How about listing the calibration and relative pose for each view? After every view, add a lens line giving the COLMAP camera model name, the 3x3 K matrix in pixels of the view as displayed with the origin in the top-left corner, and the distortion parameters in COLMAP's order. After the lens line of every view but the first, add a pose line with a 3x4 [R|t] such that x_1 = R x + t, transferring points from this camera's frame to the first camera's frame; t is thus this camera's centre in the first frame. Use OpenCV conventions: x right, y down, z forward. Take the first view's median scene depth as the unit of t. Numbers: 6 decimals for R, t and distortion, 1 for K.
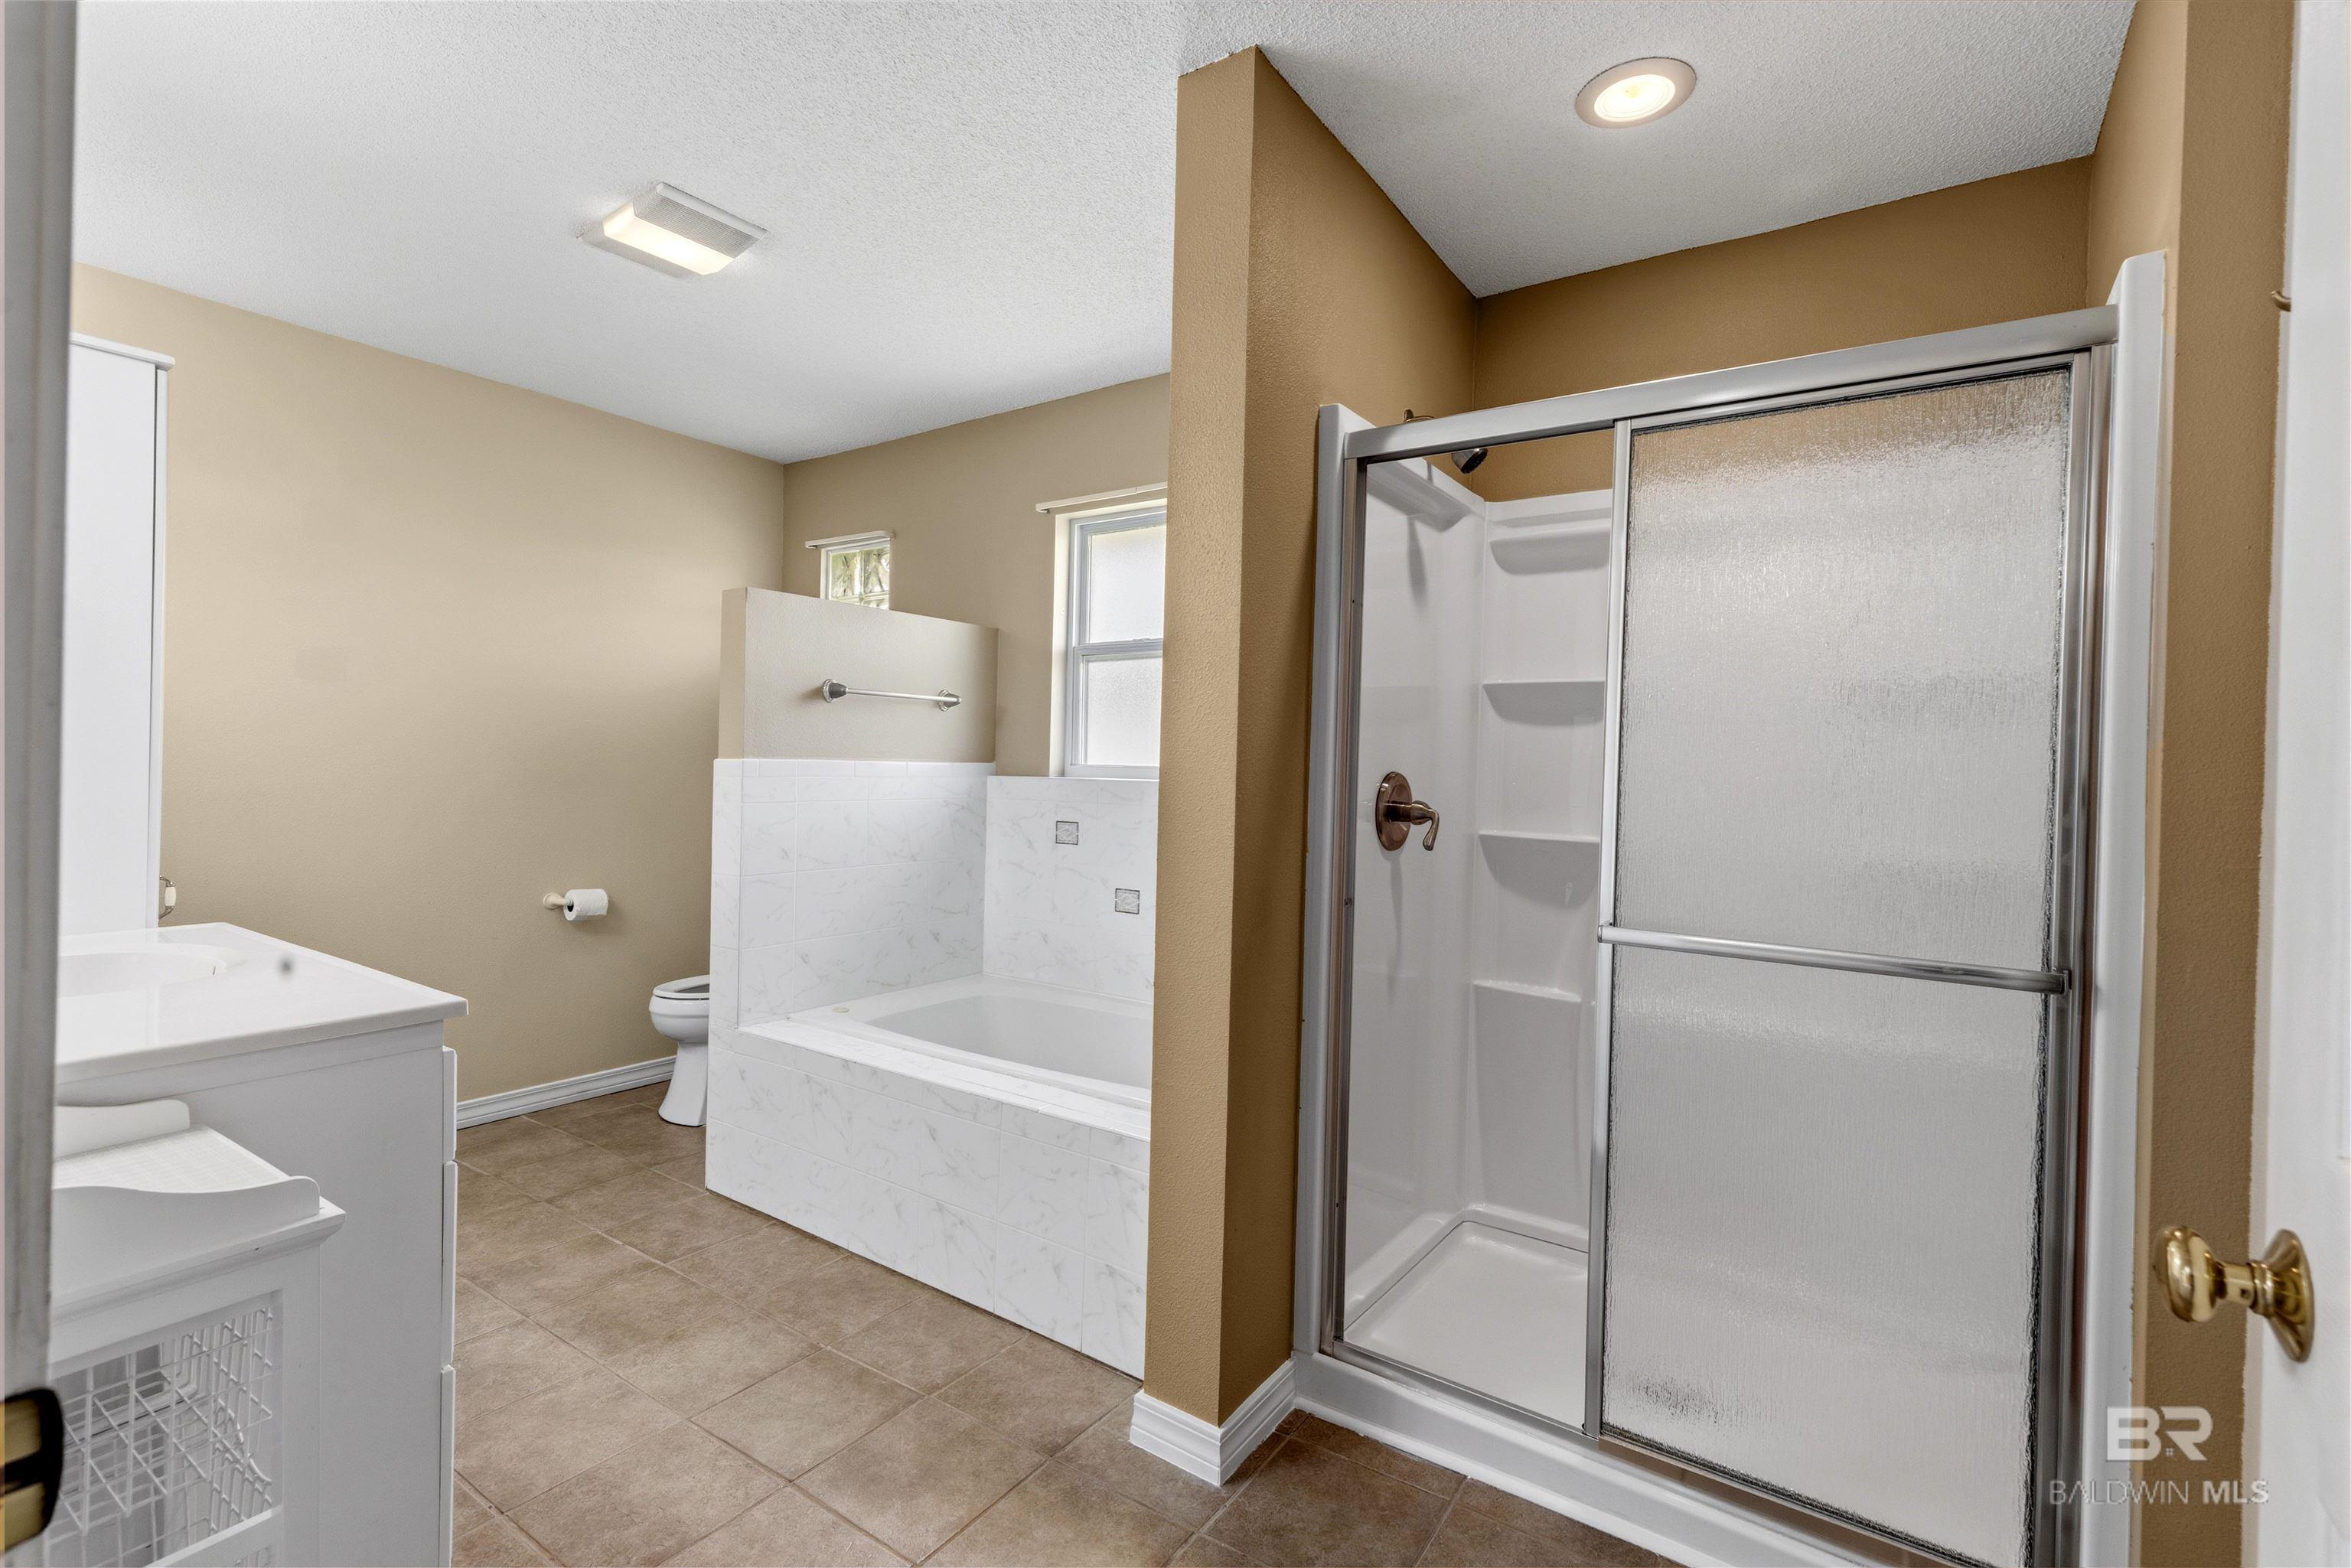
lens RADIAL K [[1073.7, 0, 1169.0], [0, 1073.7, 770.0], [0, 0, 1]] dist [0.006892, -0.000272]
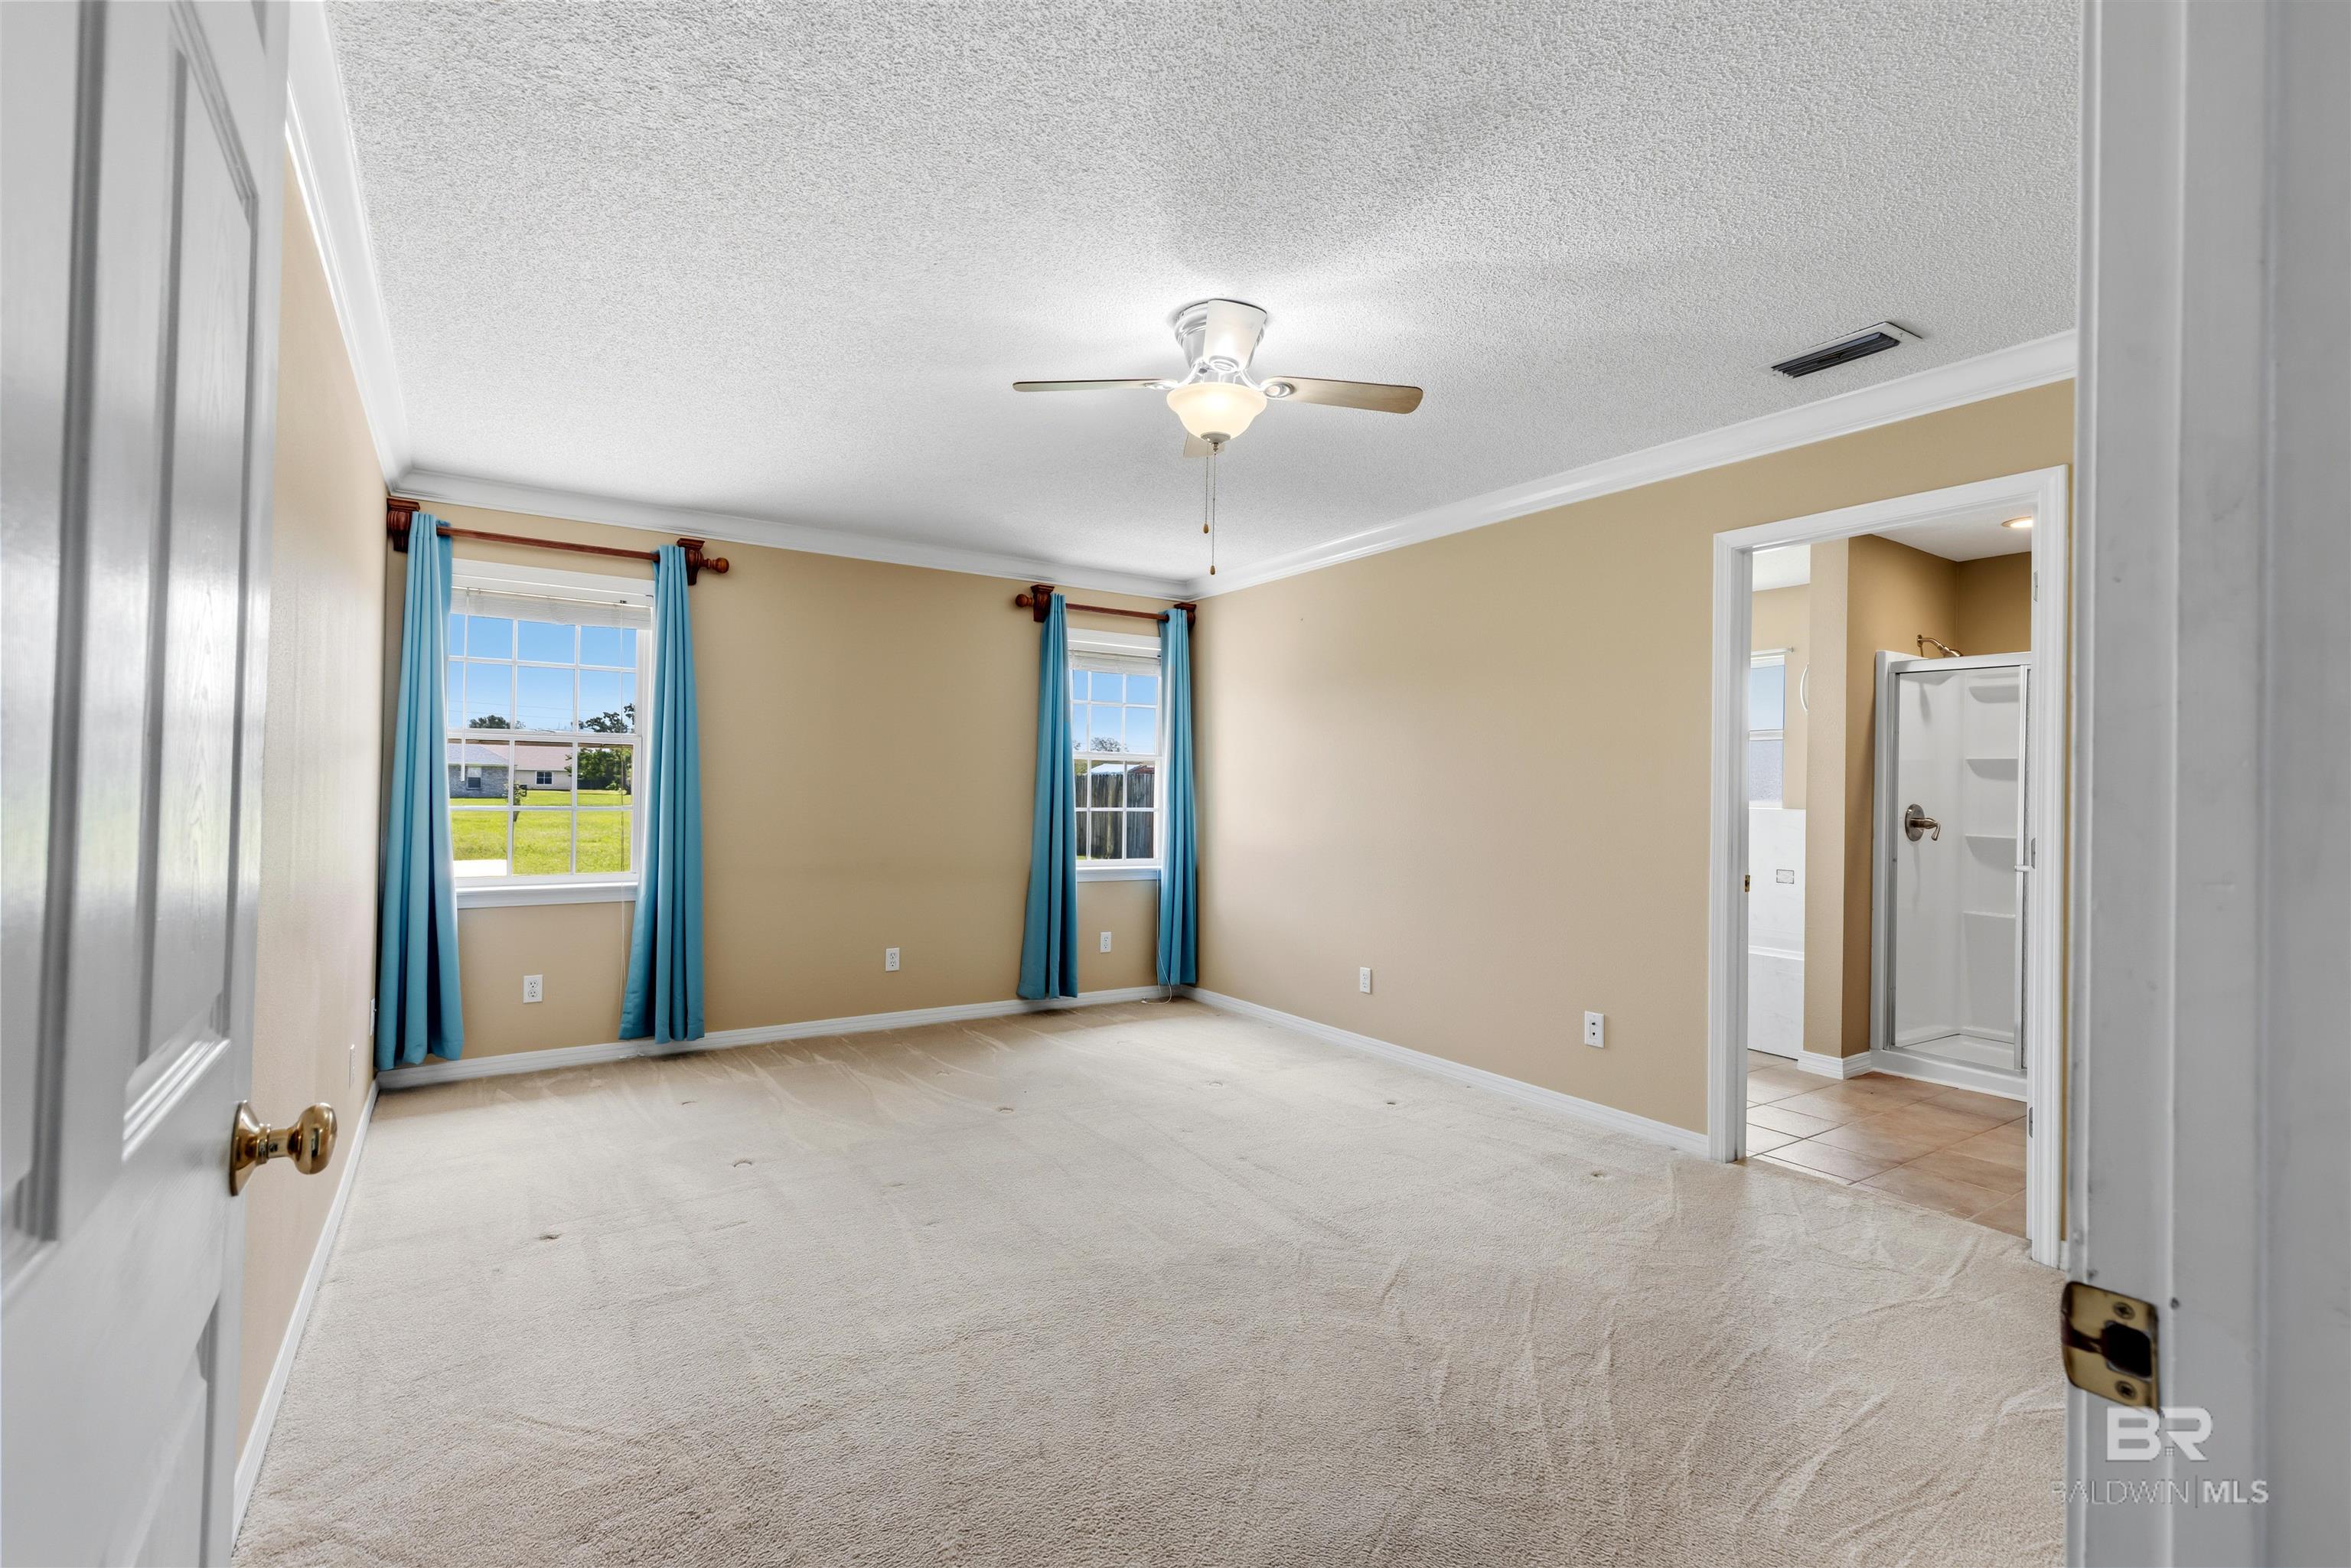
lens RADIAL K [[1073.7, 0, 1169.0], [0, 1073.7, 770.0], [0, 0, 1]] dist [0.006892, -0.000272]
pose [[0.929342, -0.009645, -0.369094, -0.399950], [-0.002603, 0.999463, -0.032671, 0.007741], [0.369211, 0.031323, 0.928818, -1.633252]]
